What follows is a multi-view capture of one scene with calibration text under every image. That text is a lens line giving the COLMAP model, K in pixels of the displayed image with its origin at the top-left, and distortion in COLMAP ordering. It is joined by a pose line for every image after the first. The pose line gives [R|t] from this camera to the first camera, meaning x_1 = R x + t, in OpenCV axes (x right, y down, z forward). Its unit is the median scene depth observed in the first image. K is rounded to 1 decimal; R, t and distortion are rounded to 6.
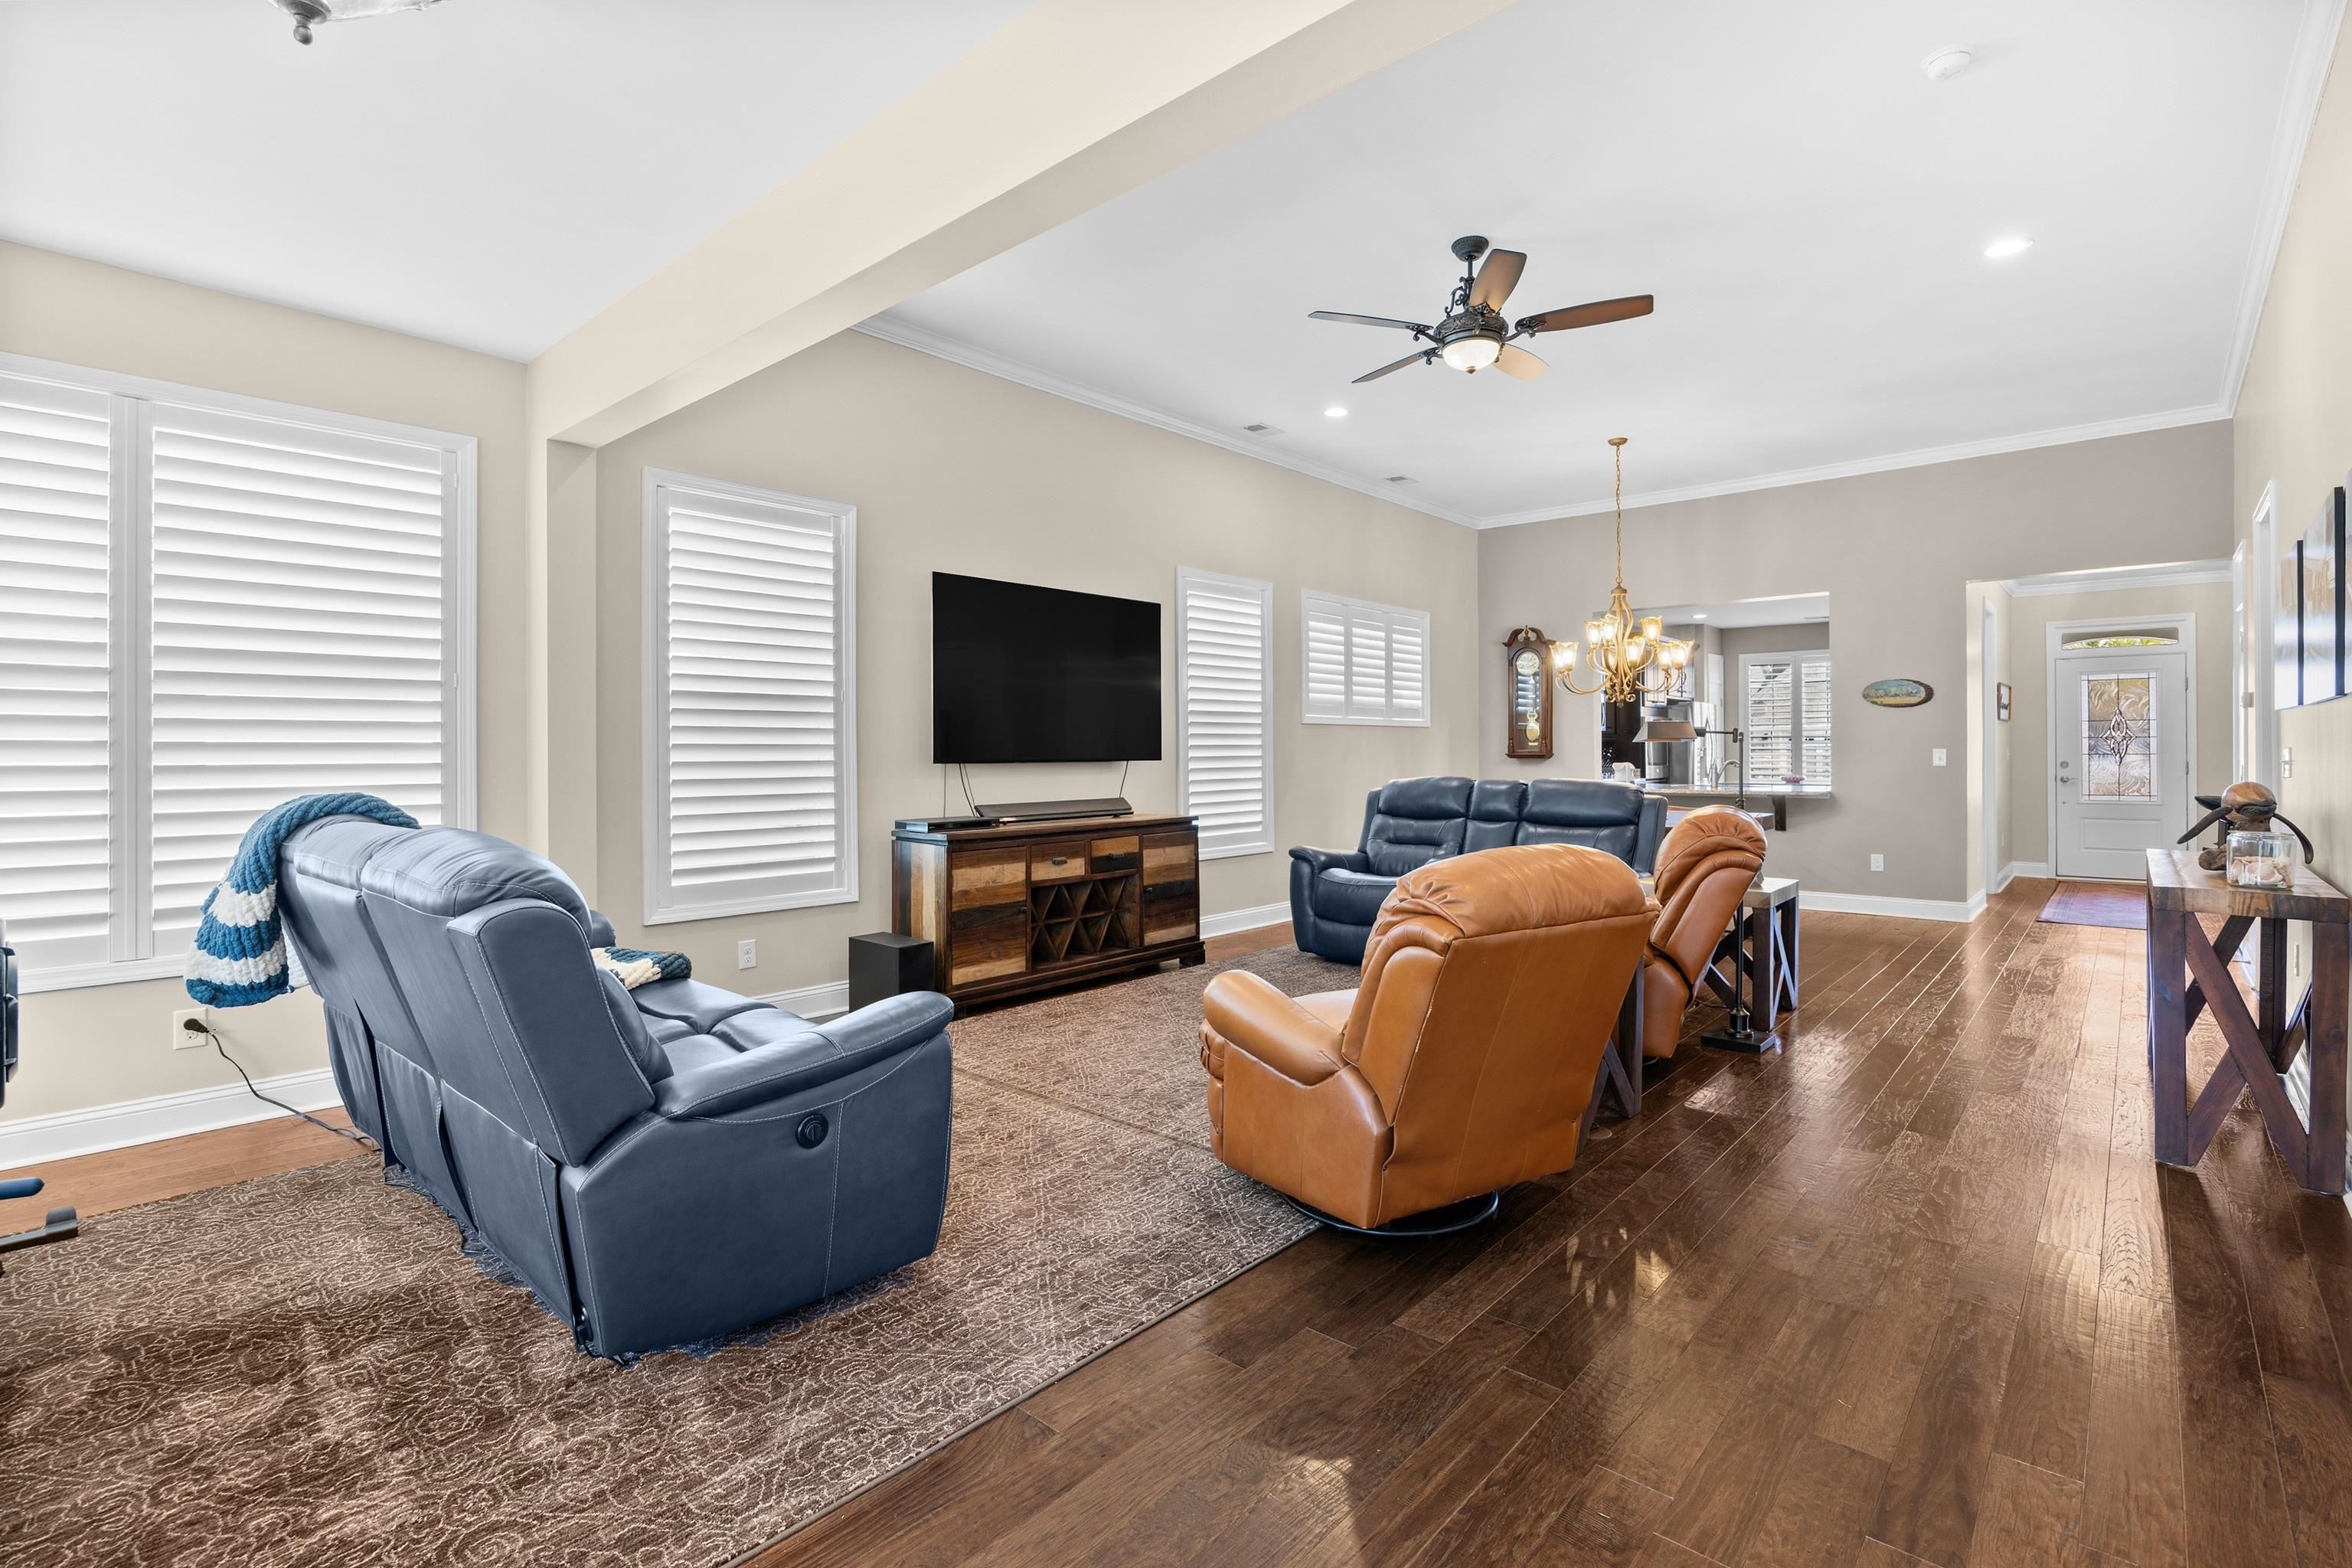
lens RADIAL K [[1081.0, 0, 1179.2], [0, 1081.0, 750.4], [0, 0, 1]] dist [-0.015184, 0.001923]
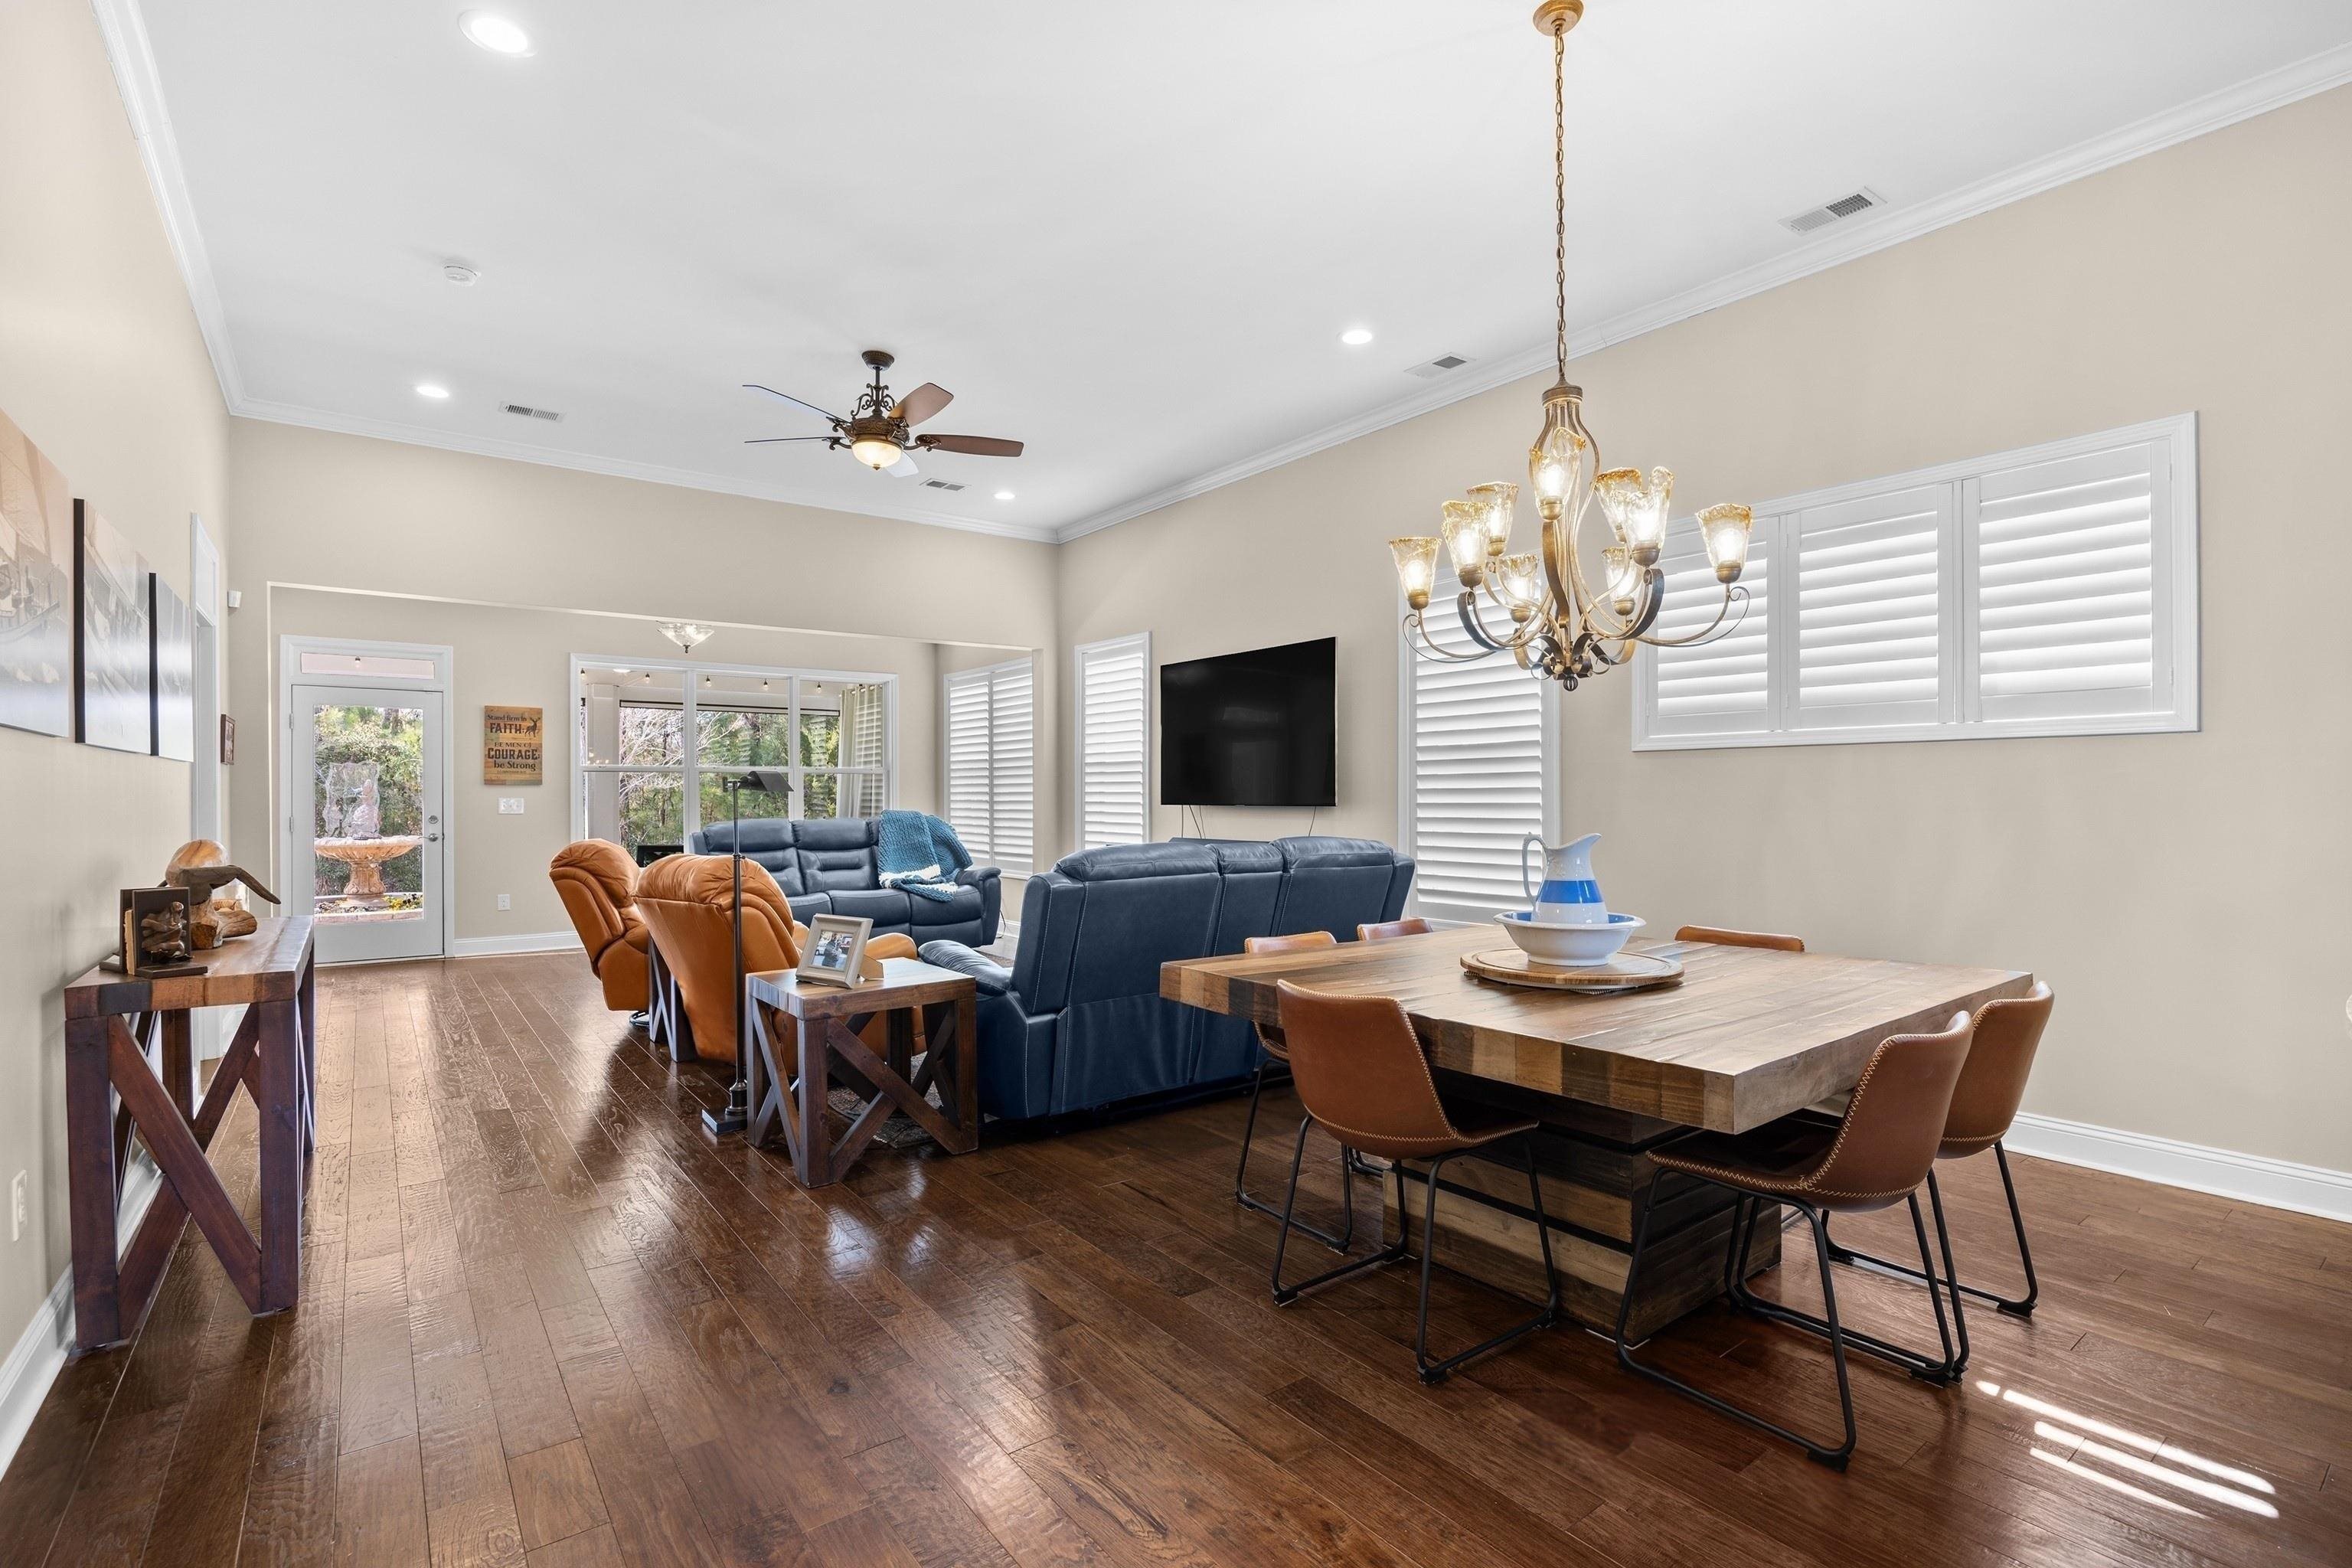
lens RADIAL K [[1081.0, 0, 1172.3], [0, 1081.0, 796.7], [0, 0, 1]] dist [-0.015184, 0.001923]
pose [[-0.193375, 0.006379, -0.981104, 0.758282], [0.004388, 0.999974, 0.005637, -0.004227], [0.981115, -0.003215, -0.193399, 0.866763]]
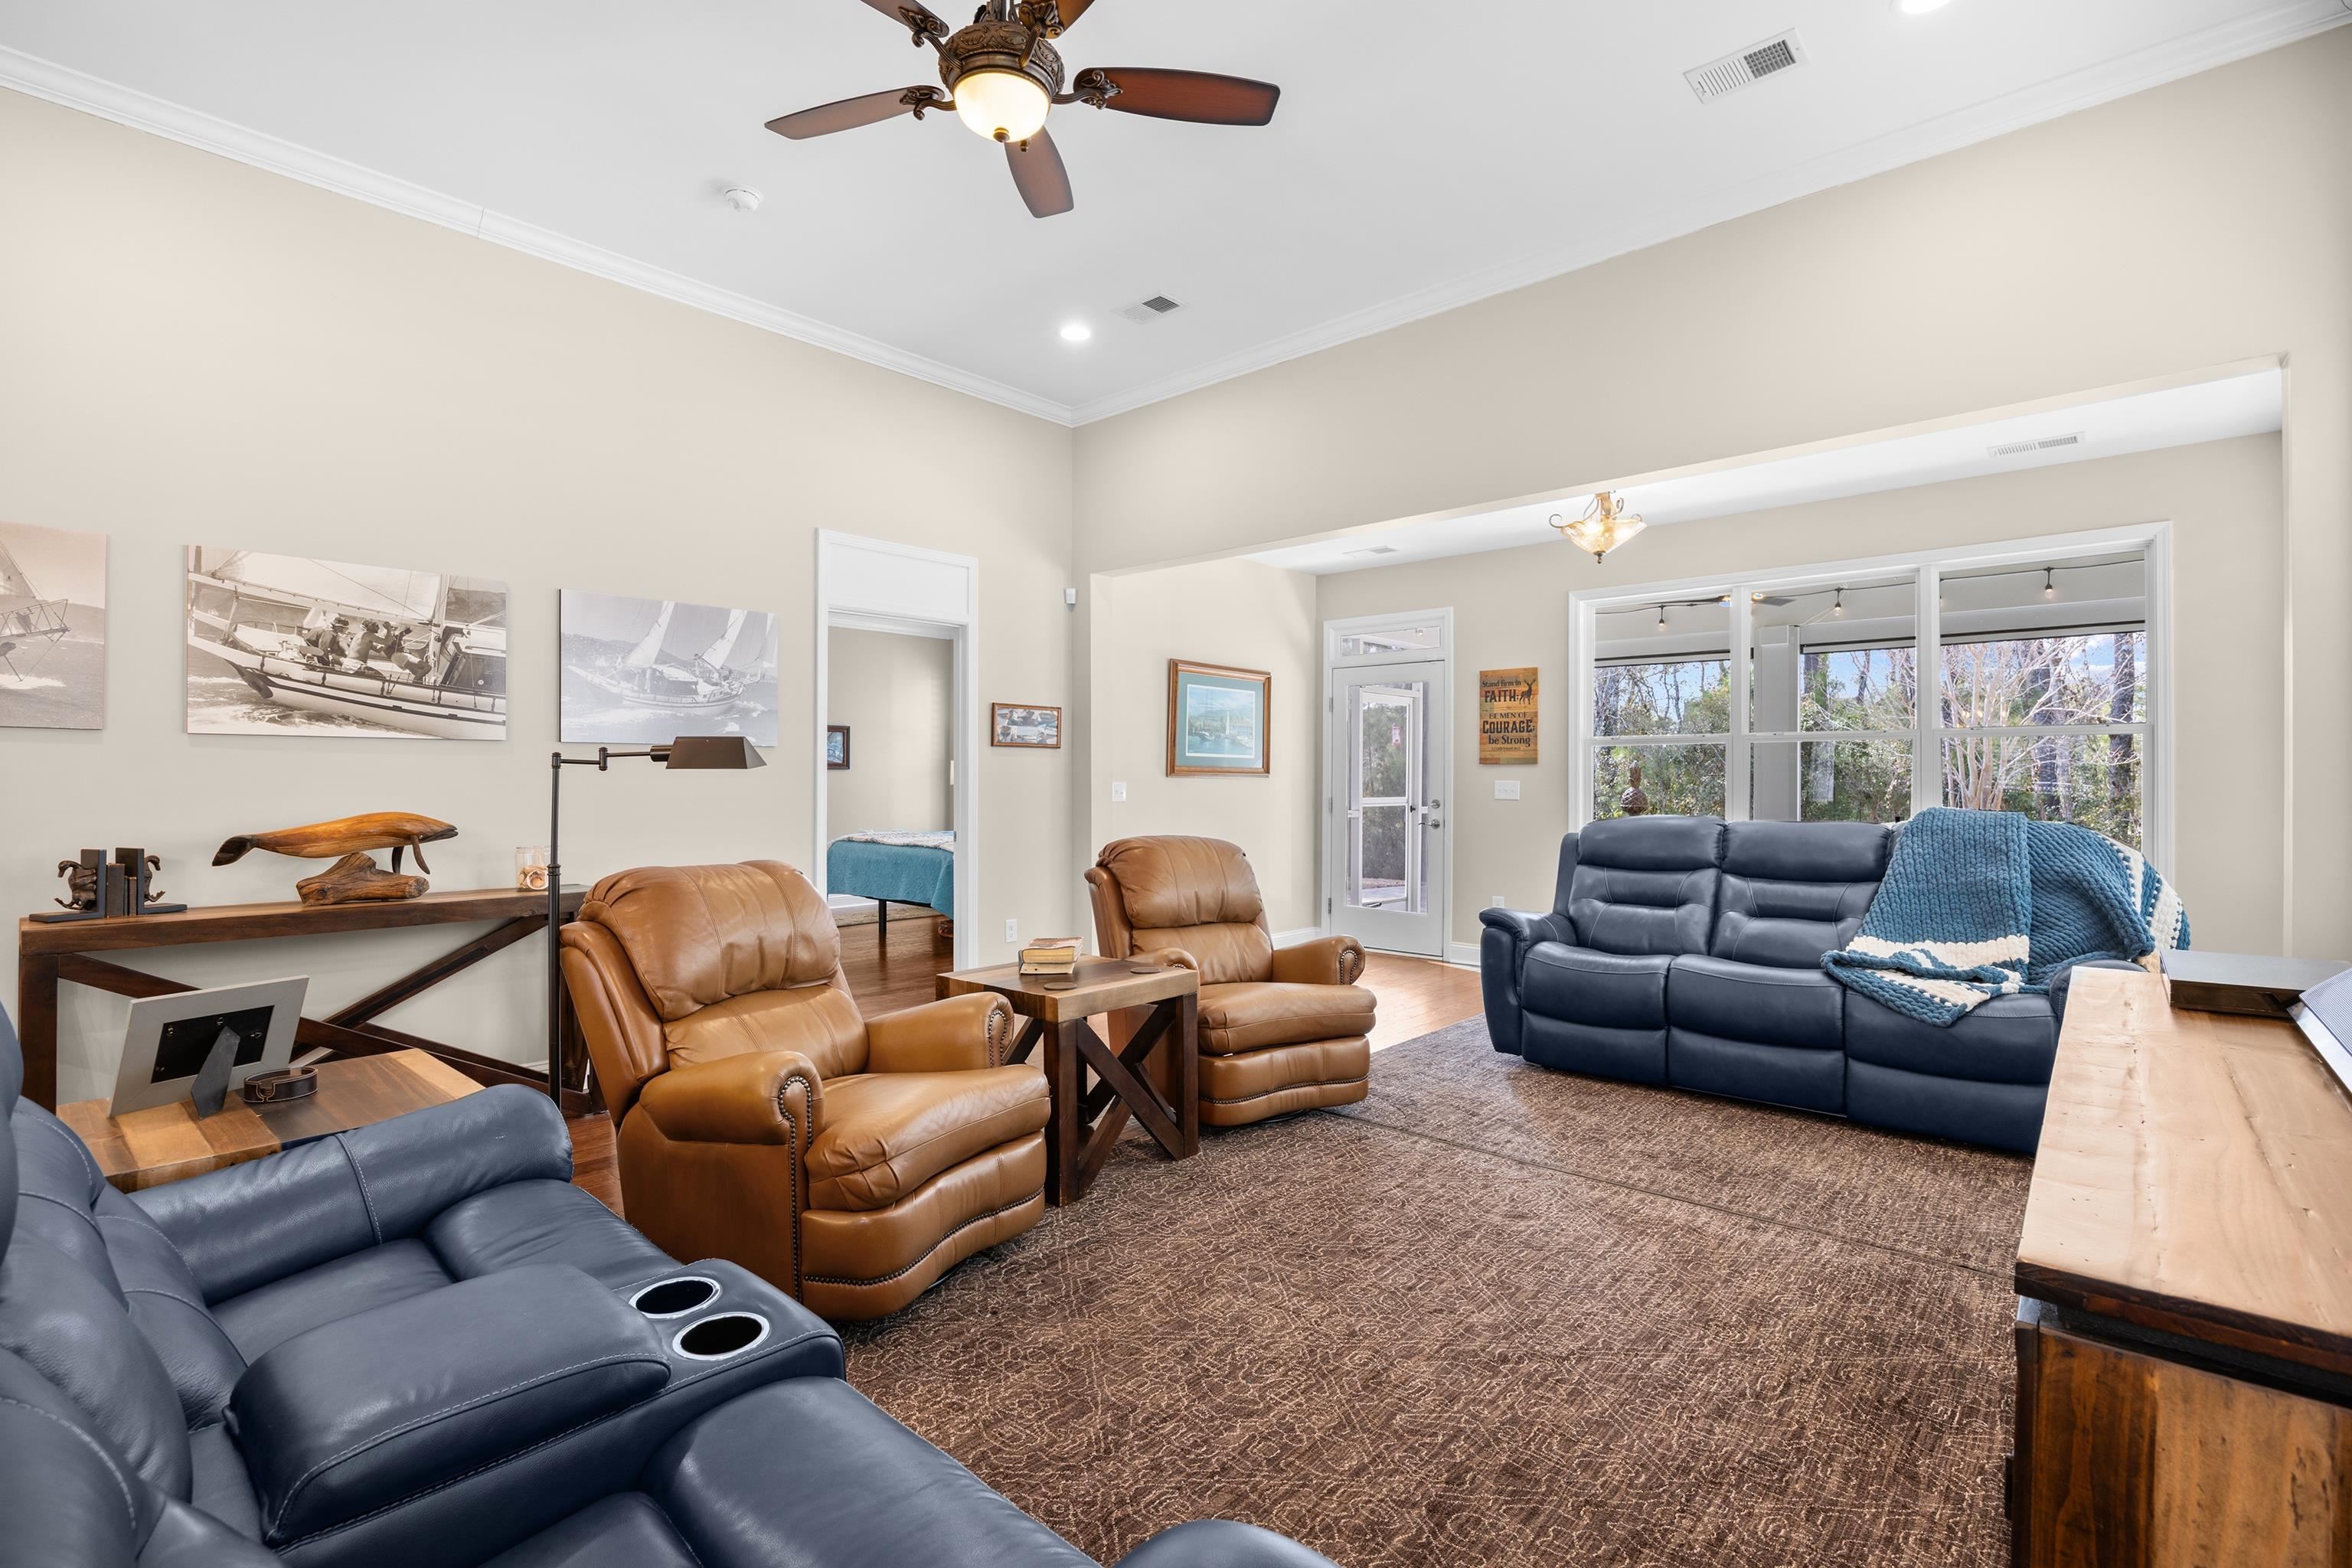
lens RADIAL K [[1081.0, 0, 1184.9], [0, 1081.0, 776.1], [0, 0, 1]] dist [-0.015184, 0.001923]
pose [[-0.999861, 0.006694, -0.015293, 0.098473], [0.006748, 0.999971, -0.003476, -0.001780], [0.015269, -0.003579, -0.999877, 0.894576]]
